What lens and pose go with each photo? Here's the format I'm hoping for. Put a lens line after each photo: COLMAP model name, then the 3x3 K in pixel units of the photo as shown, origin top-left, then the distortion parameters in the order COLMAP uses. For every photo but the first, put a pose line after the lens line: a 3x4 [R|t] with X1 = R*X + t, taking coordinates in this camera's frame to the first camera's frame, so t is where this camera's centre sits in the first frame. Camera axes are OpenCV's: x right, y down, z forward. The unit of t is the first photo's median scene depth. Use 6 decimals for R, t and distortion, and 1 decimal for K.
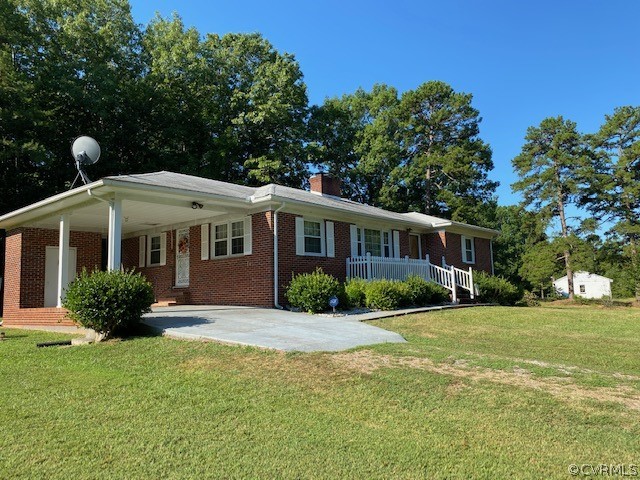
lens RADIAL K [[484.2, 0, 321.4], [0, 484.2, 237.1], [0, 0, 1]] dist [0.004464, -0.000284]
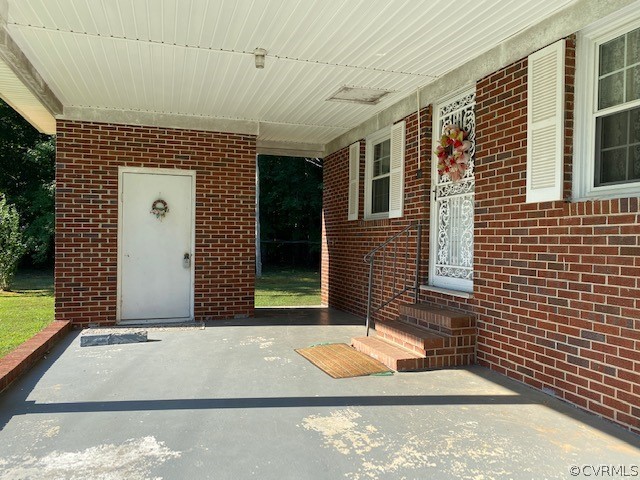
lens RADIAL K [[484.2, 0, 321.8], [0, 484.2, 238.8], [0, 0, 1]] dist [0.004464, -0.000284]
pose [[0.852361, 0.041428, -0.521311, -0.197144], [0.019401, 0.993666, 0.110688, 0.034902], [0.522594, -0.104460, 0.846158, 0.699638]]
